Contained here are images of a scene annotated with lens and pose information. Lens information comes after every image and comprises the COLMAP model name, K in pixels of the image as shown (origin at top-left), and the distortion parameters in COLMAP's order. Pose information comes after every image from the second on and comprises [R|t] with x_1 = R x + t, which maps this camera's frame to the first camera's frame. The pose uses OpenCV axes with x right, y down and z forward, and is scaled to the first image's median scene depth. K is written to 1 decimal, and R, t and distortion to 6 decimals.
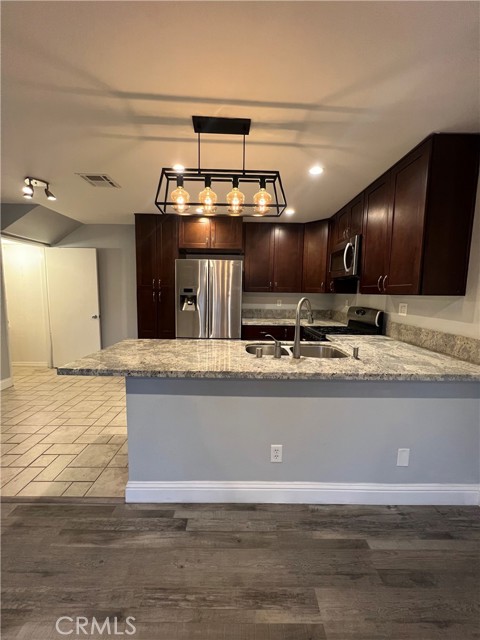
lens RADIAL K [[263.6, 0, 249.1], [0, 263.6, 320.1], [0, 0, 1]] dist [0.030375, -0.000087]
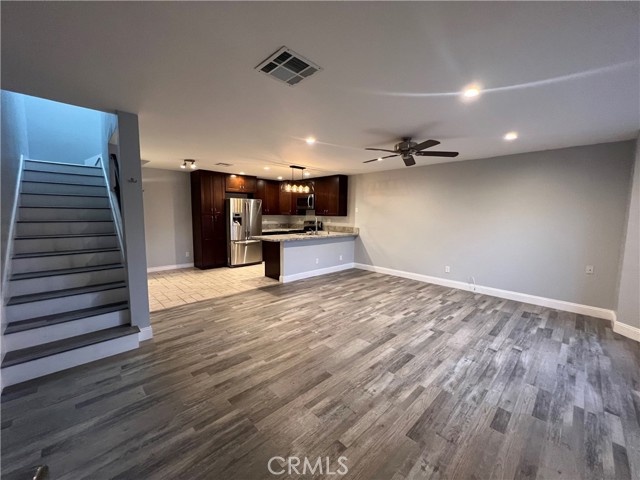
lens RADIAL K [[257.3, 0, 321.7], [0, 257.3, 237.3], [0, 0, 1]] dist [-0.001244, -0.000196]
pose [[0.726087, -0.071093, 0.683917, -1.598925], [0.074319, 0.996928, 0.024729, 0.072184], [-0.683574, 0.032873, 0.729140, -1.146216]]
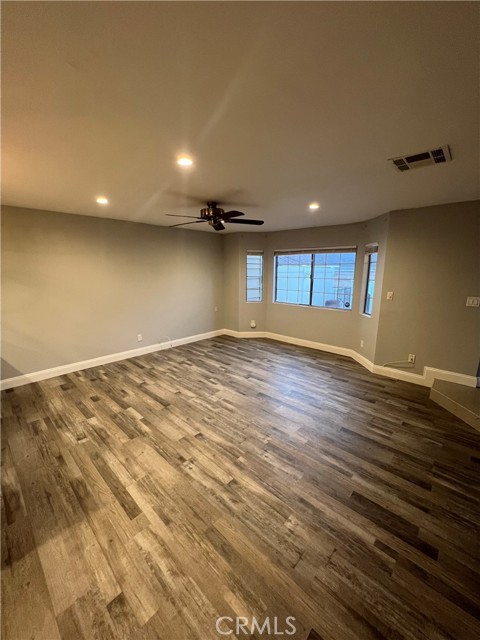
lens RADIAL K [[257.3, 0, 240.0], [0, 257.3, 320.0], [0, 0, 1]] dist [-0.001244, -0.000196]
pose [[-0.724618, -0.153593, 0.671817, -1.307495], [0.062521, 0.956176, 0.286038, -0.204463], [-0.686309, 0.249271, -0.683260, 0.561728]]
